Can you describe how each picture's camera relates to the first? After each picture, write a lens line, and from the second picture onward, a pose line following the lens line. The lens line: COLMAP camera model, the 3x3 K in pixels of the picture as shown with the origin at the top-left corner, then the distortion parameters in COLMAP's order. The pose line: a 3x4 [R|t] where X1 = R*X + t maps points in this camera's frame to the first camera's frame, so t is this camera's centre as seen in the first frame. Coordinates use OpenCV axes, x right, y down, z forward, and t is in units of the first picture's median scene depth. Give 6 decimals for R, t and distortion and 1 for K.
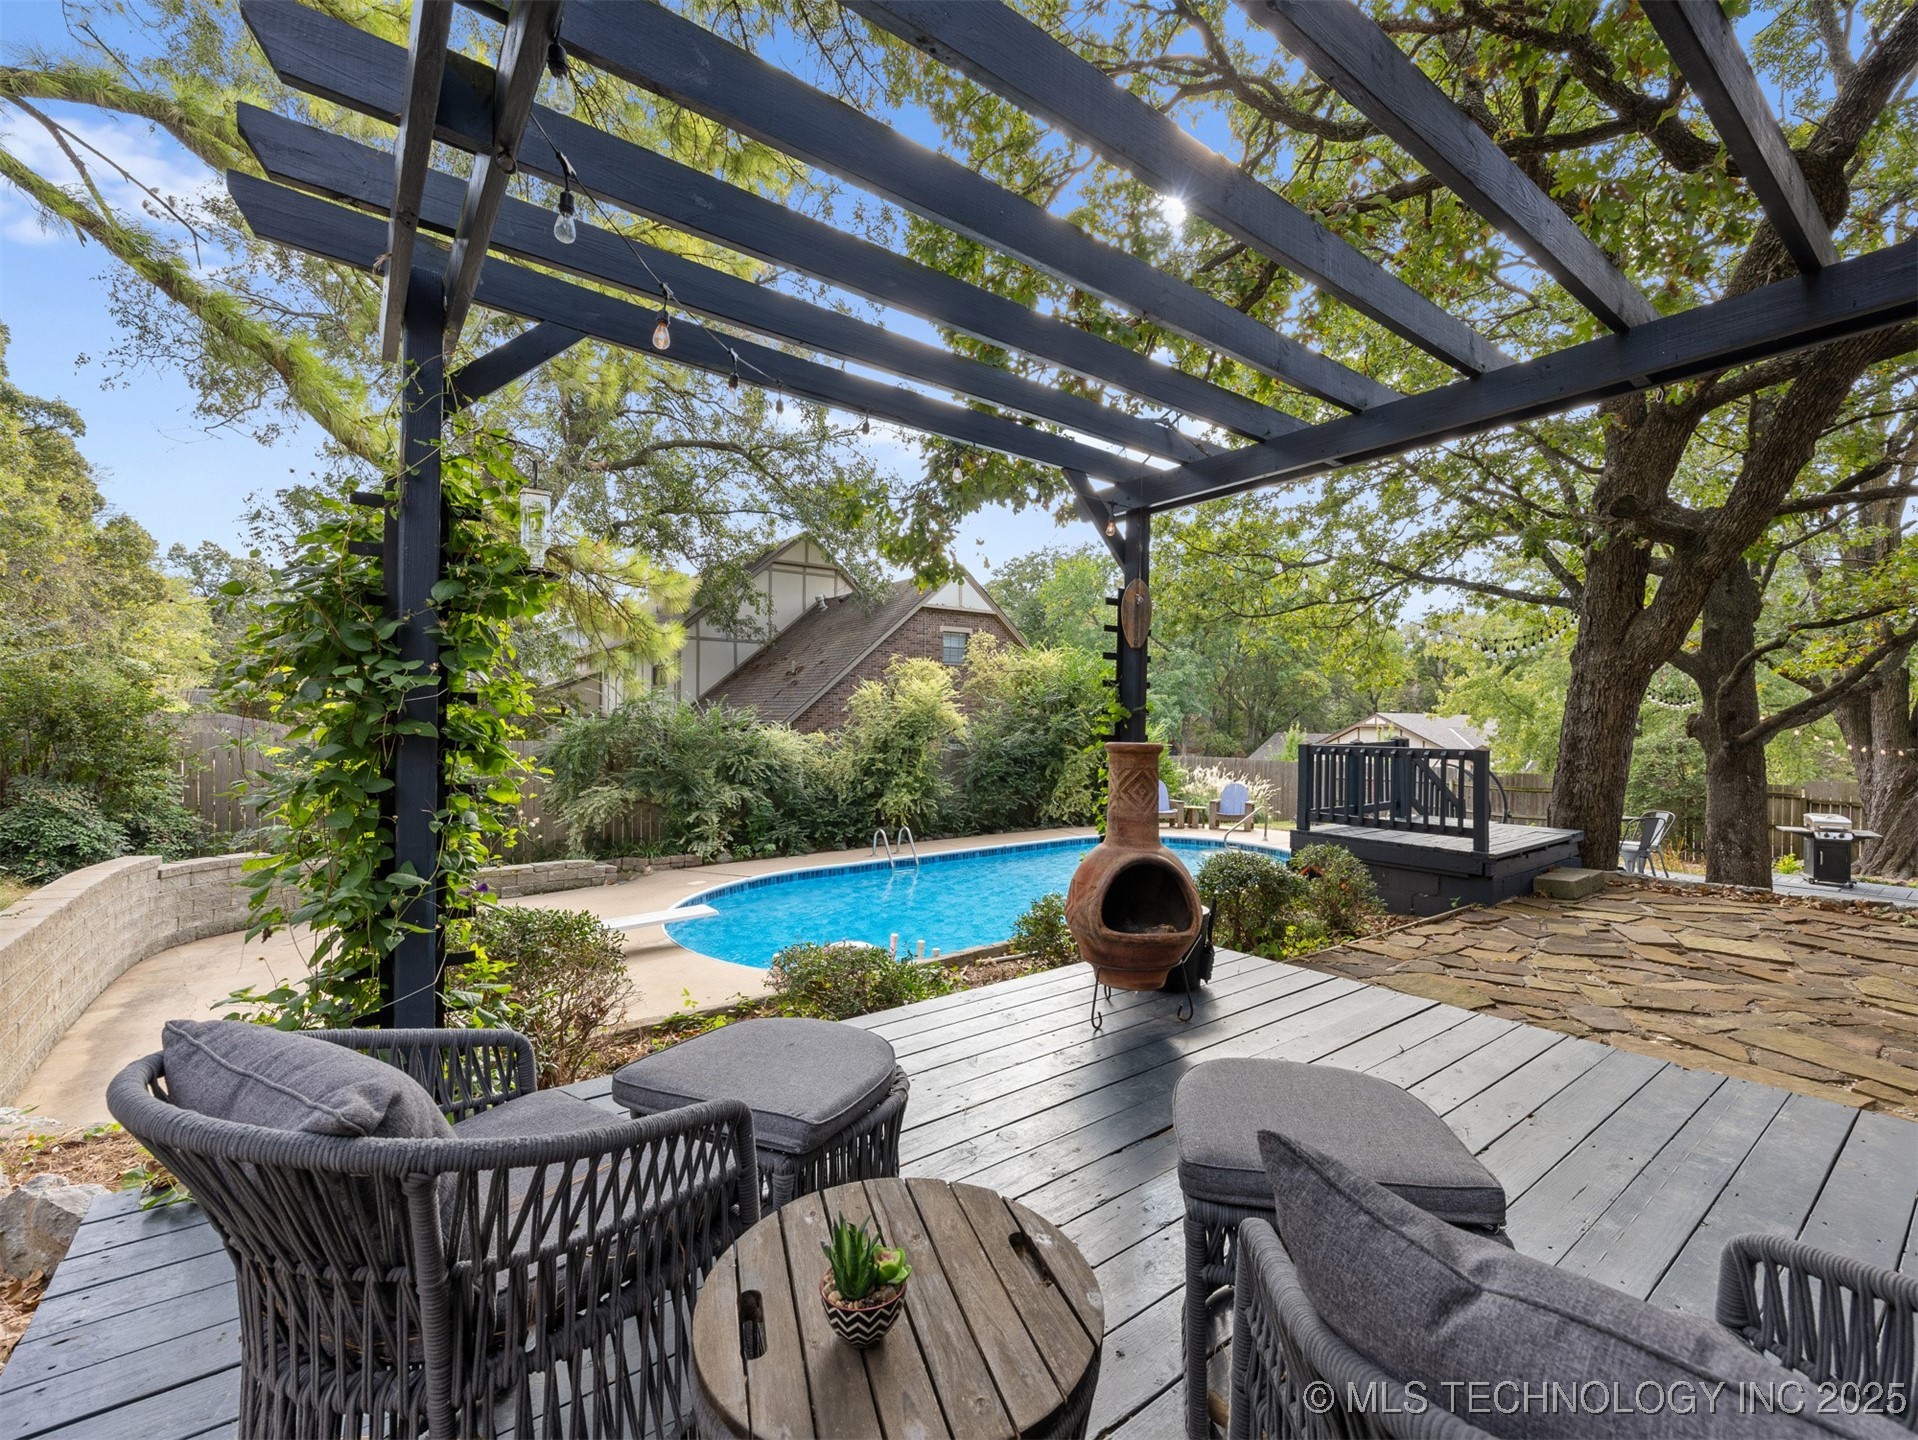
lens RADIAL K [[829.2, 0, 959.4], [0, 829.2, 724.6], [0, 0, 1]] dist [0.001001, 0.000466]
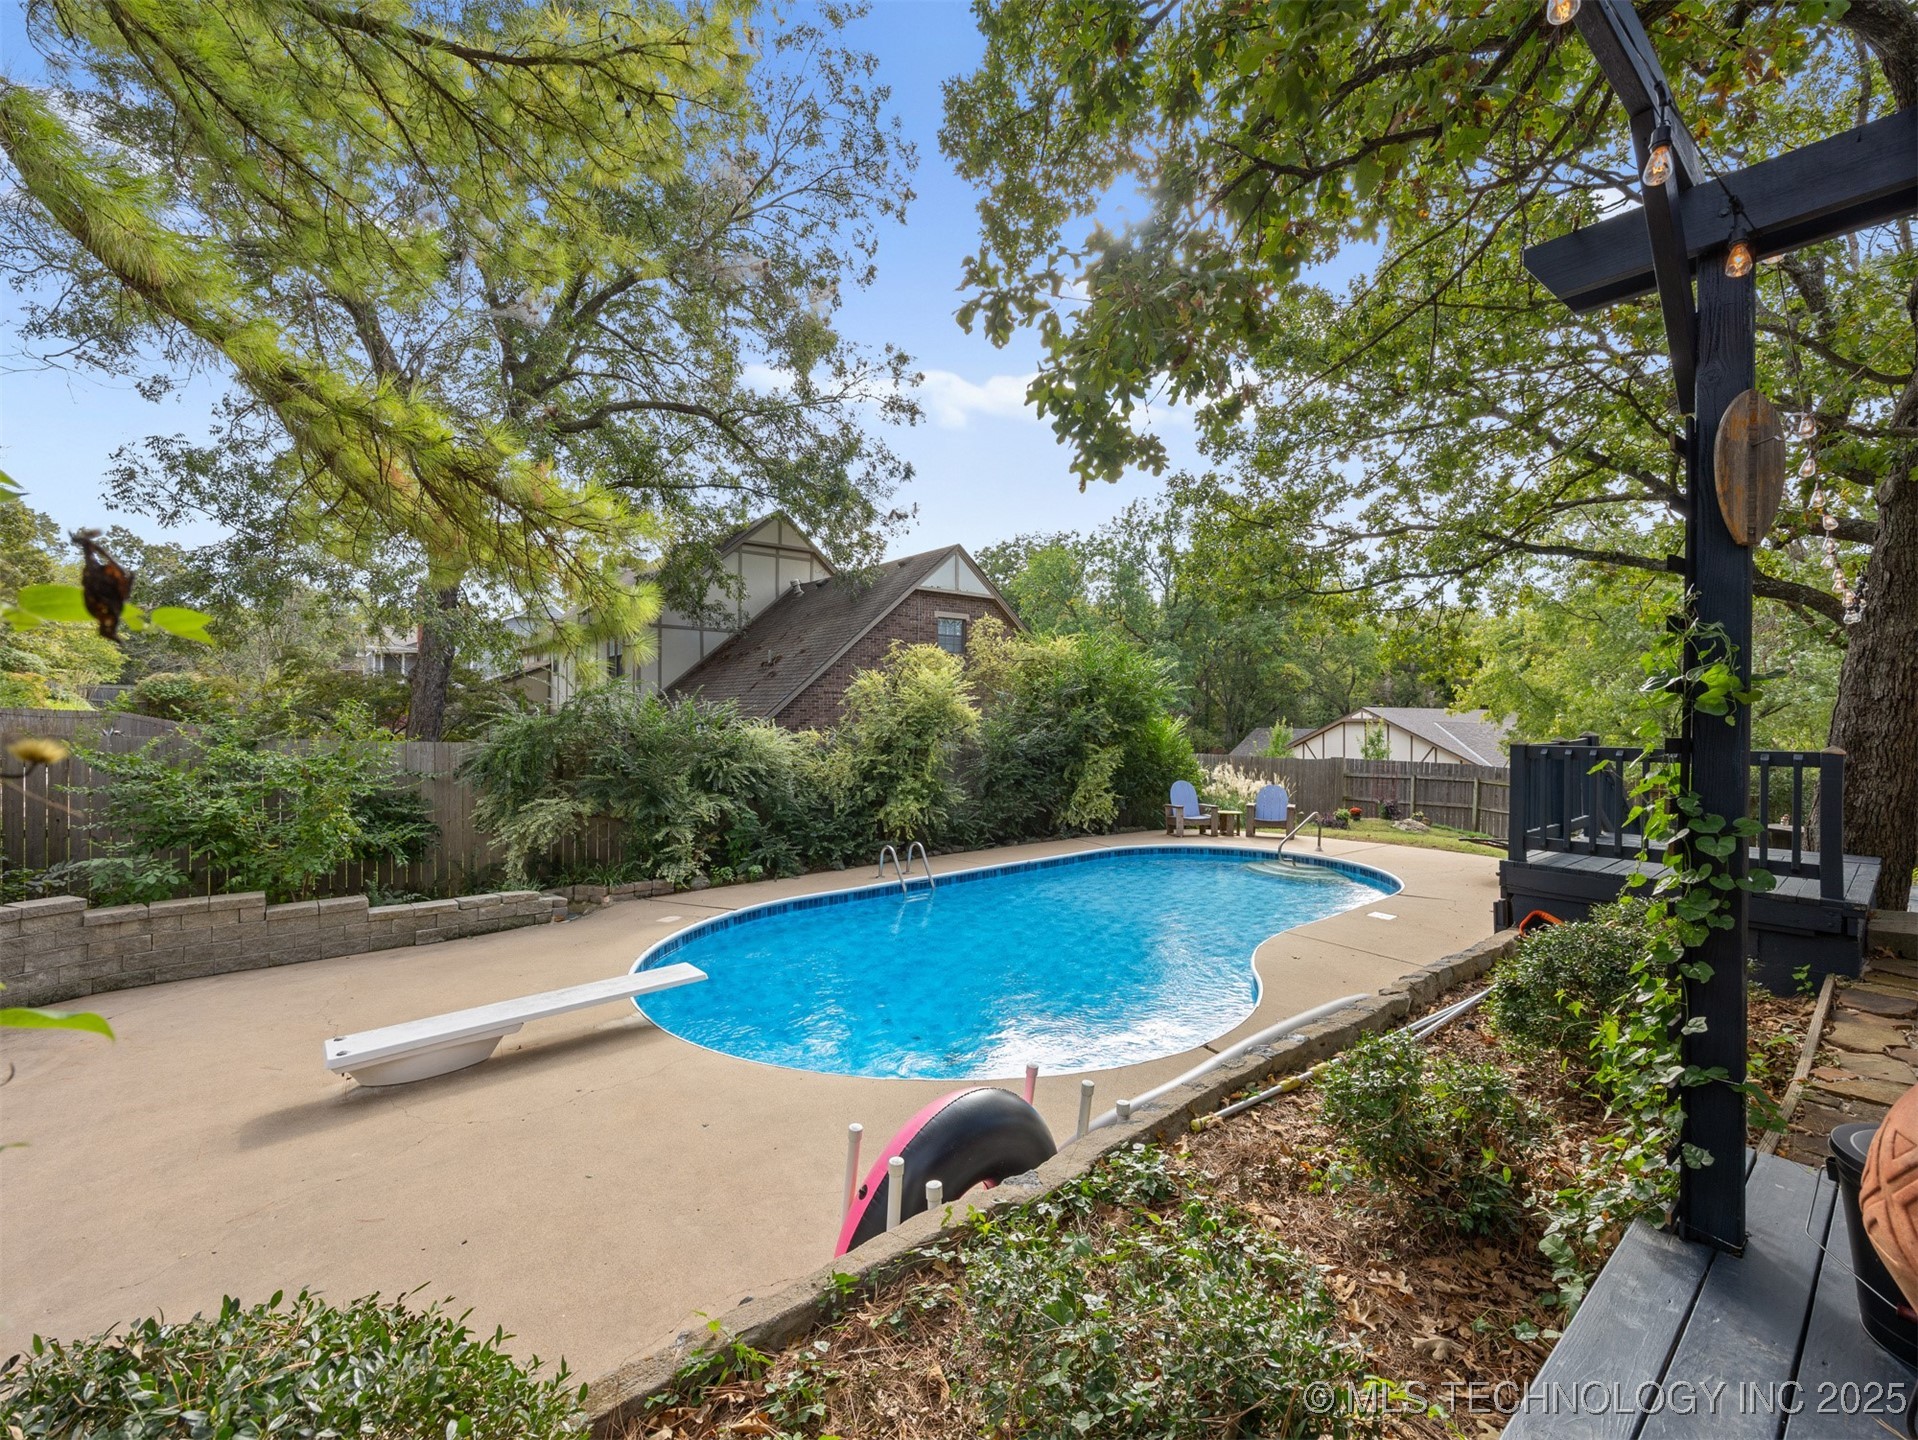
lens RADIAL K [[829.2, 0, 959.5], [0, 829.2, 711.1], [0, 0, 1]] dist [0.001001, 0.000466]
pose [[0.998800, -0.003327, 0.048854, -0.055725], [0.003906, 0.999923, -0.011767, 0.000266], [-0.048811, 0.011944, 0.998737, 0.136740]]
